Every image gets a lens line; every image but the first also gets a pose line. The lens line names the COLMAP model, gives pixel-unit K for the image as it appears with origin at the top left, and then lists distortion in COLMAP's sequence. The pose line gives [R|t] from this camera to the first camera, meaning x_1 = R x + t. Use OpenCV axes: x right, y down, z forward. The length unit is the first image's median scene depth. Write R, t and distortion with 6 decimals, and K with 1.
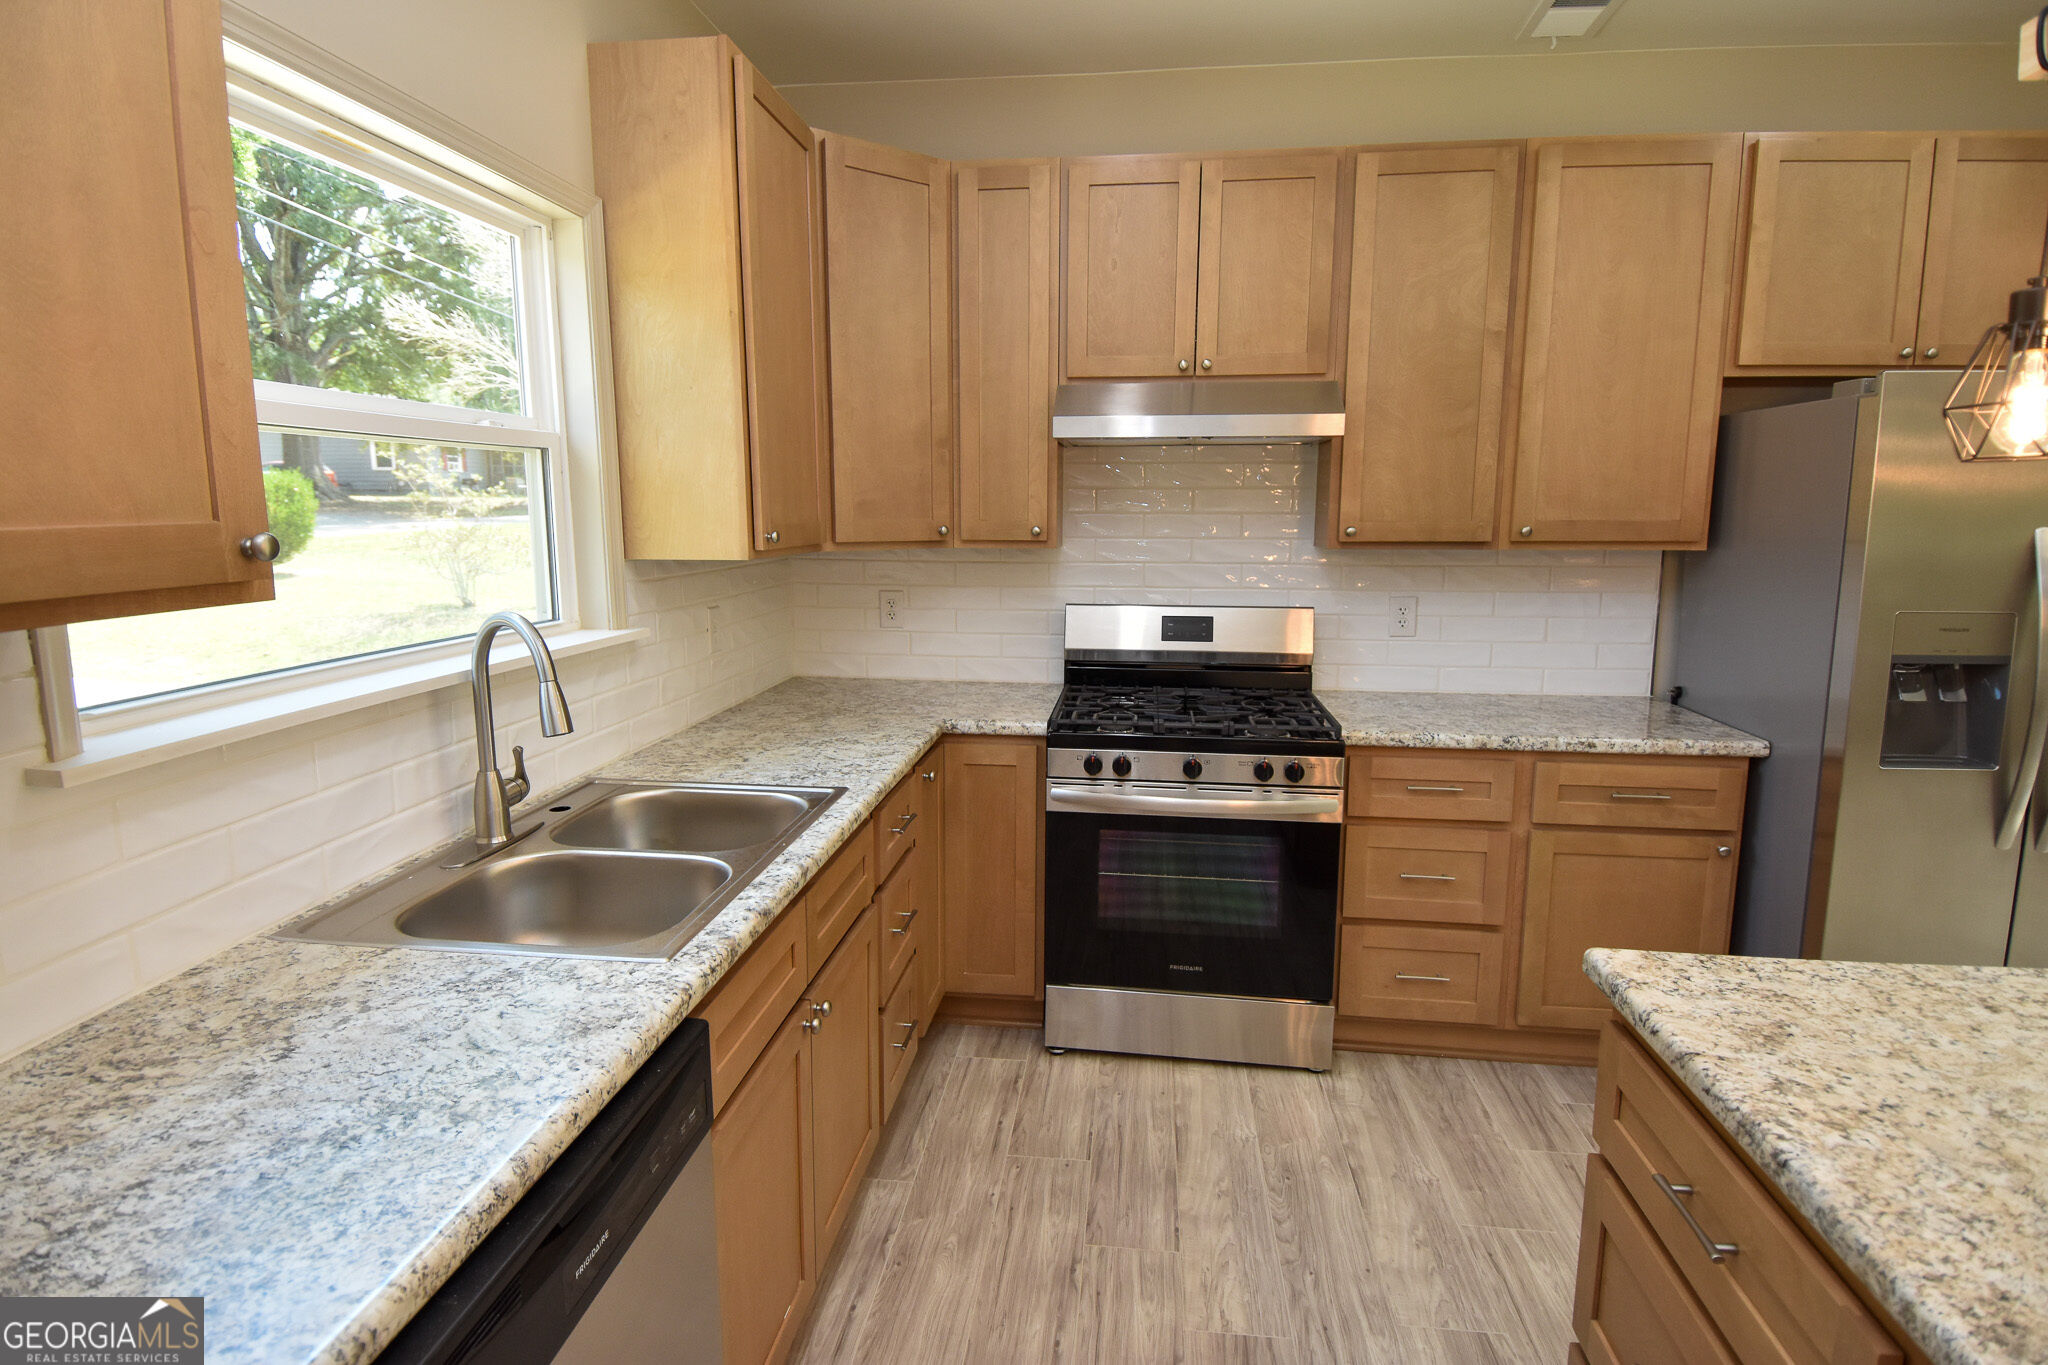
lens RADIAL K [[1064.8, 0, 973.5], [0, 1064.8, 674.0], [0, 0, 1]] dist [0.041747, -0.042864]
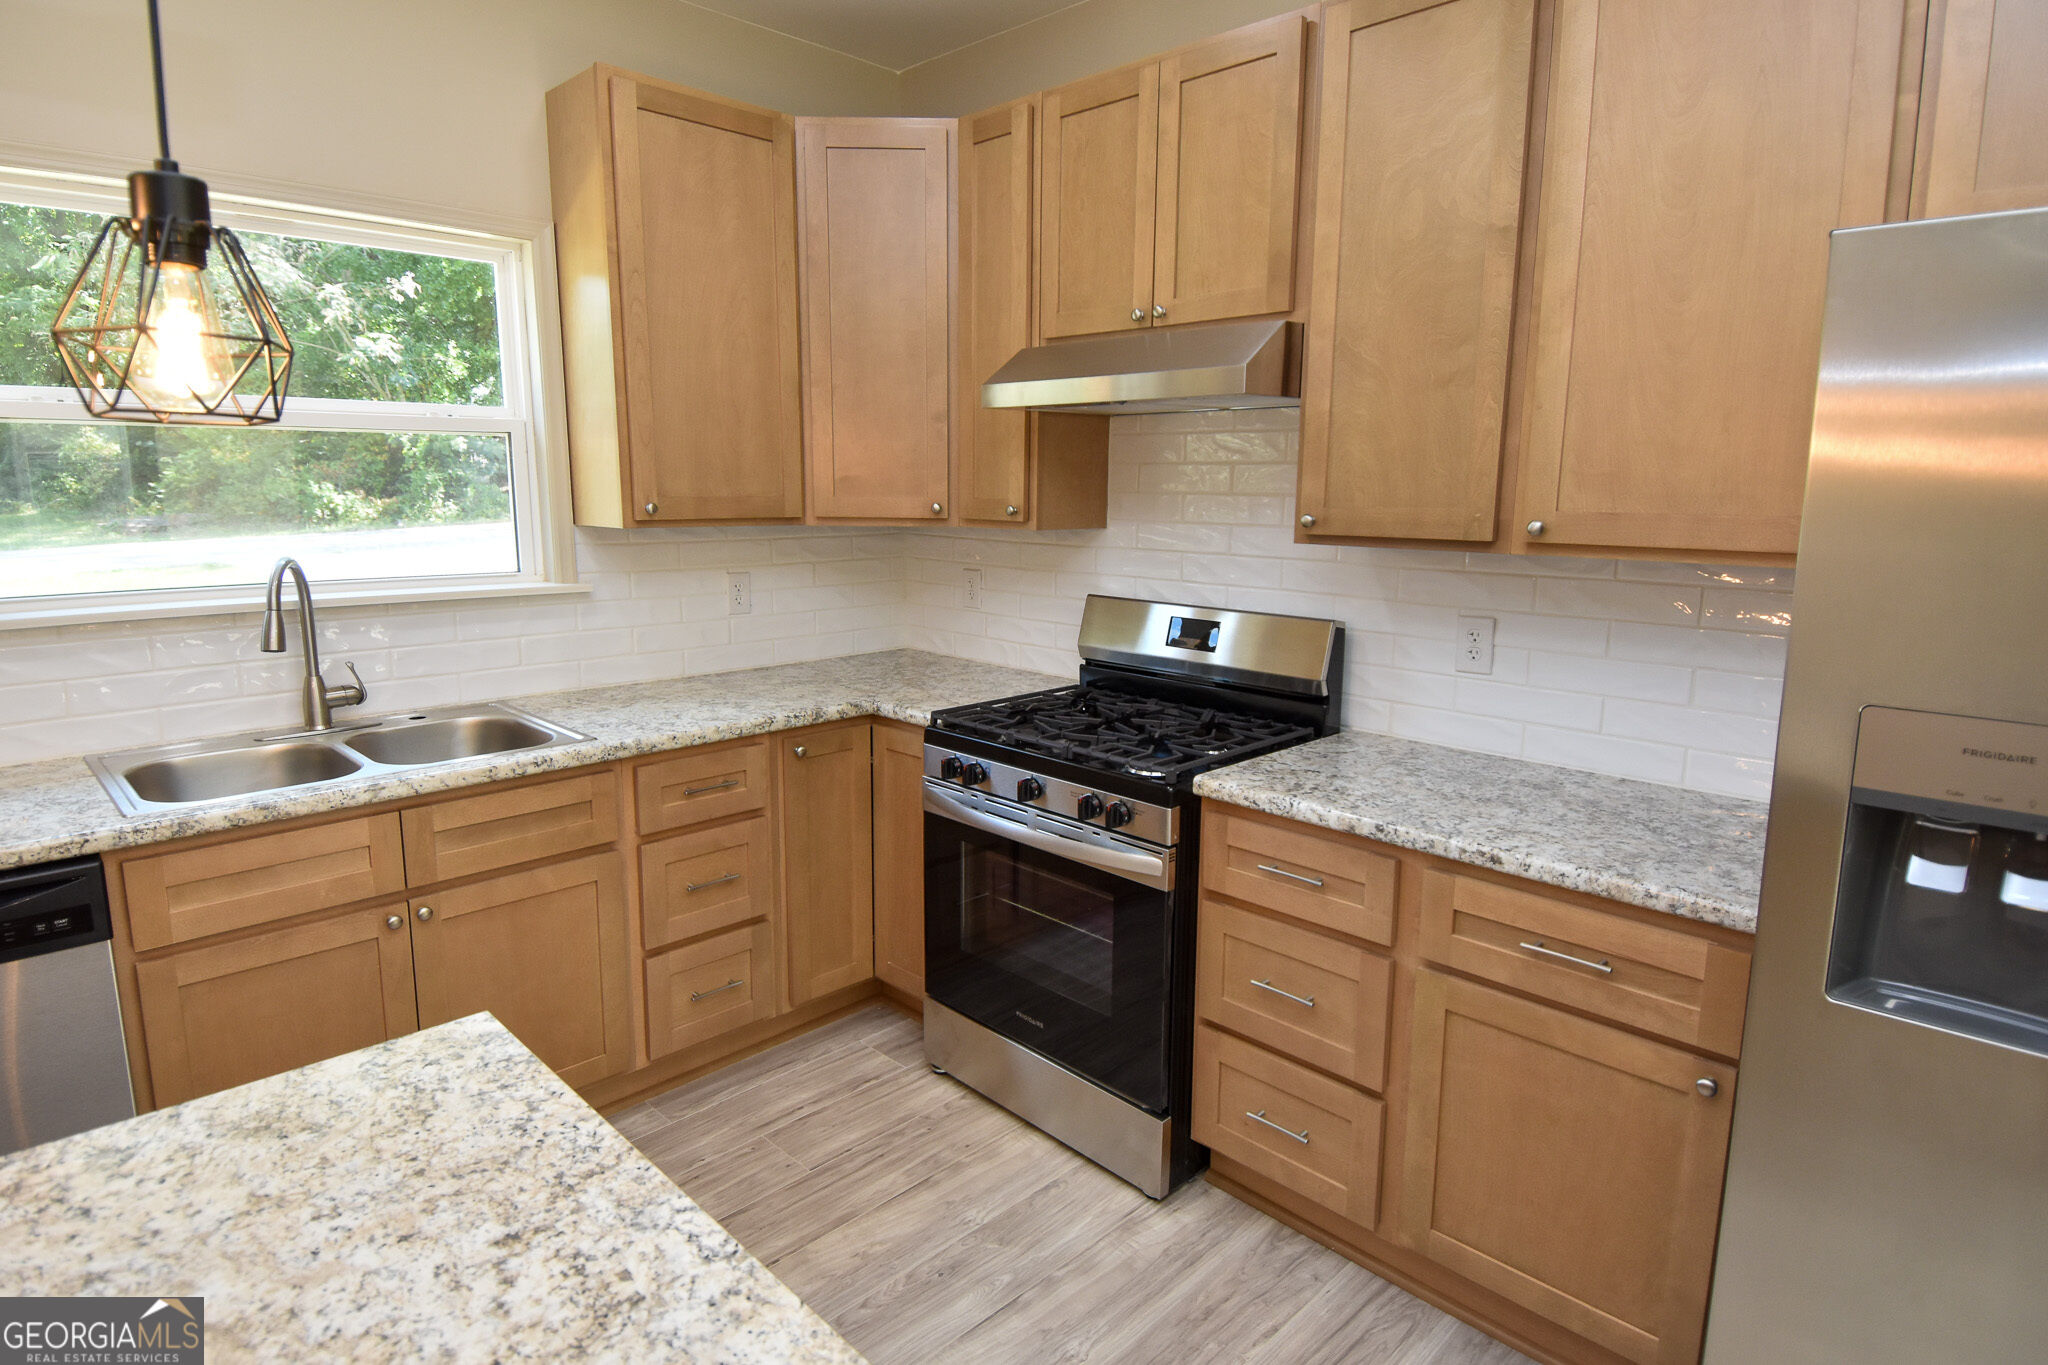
lens RADIAL K [[1097.4, 0, 1016.4], [0, 1097.4, 670.9], [0, 0, 1]] dist [0.045793, -0.050979]
pose [[0.791958, 0.109446, -0.600686, 0.724409], [-0.102389, 0.993678, 0.046057, -0.047117], [0.601929, 0.025028, 0.798157, 0.286858]]
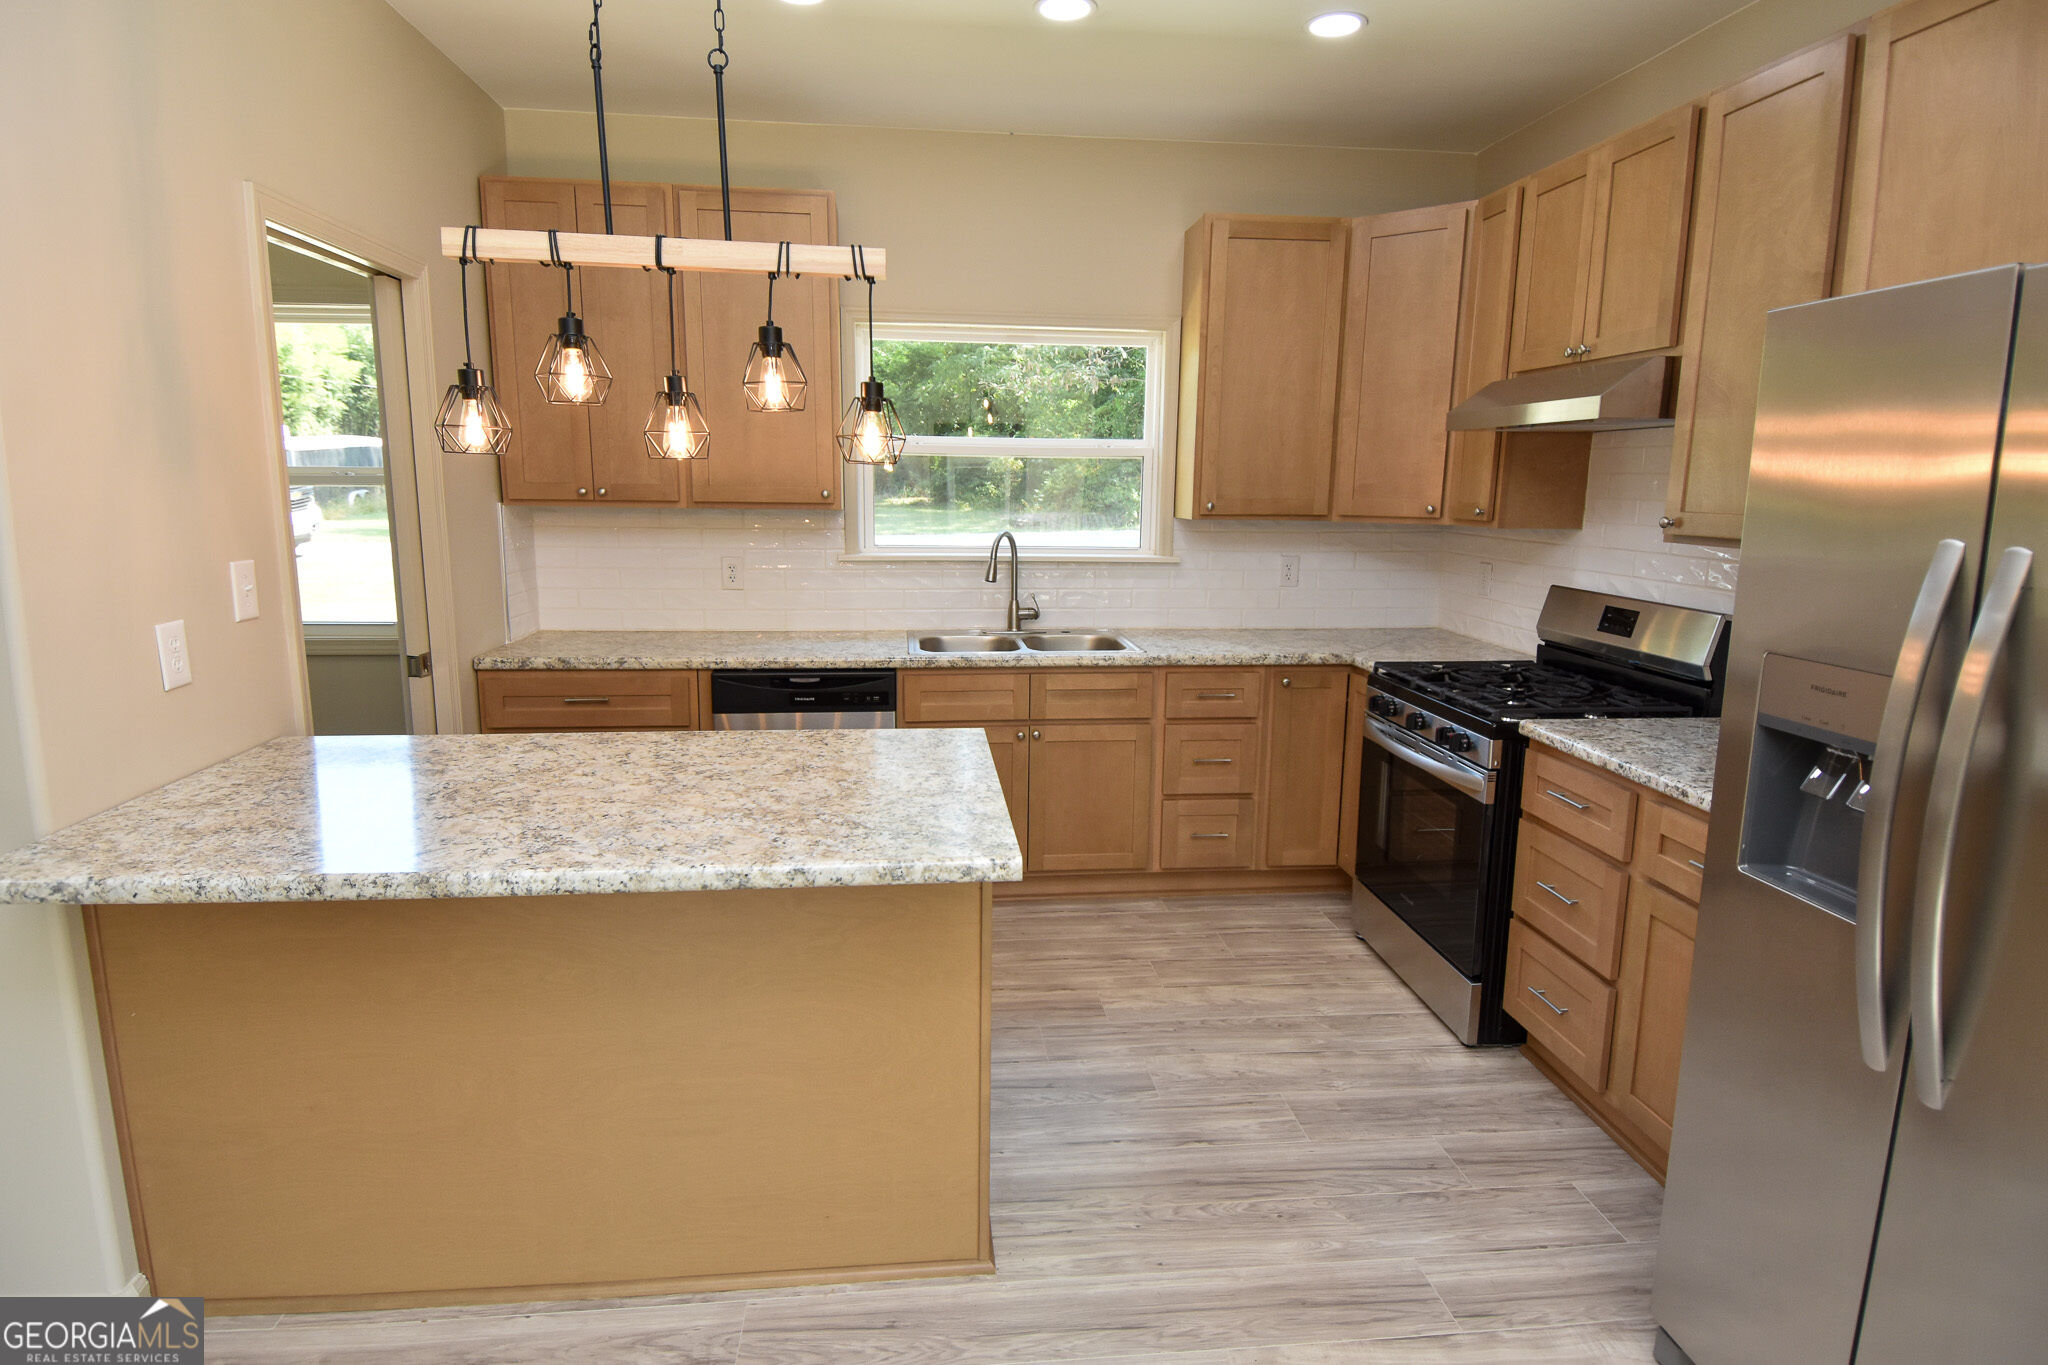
lens RADIAL K [[1062.9, 0, 1020.7], [0, 1062.9, 678.3], [0, 0, 1]] dist [0.030099, -0.044838]
pose [[0.232152, 0.178350, -0.956189, 1.195523], [-0.161528, 0.976465, 0.142915, -0.051621], [0.959174, 0.121273, 0.255496, 0.301096]]
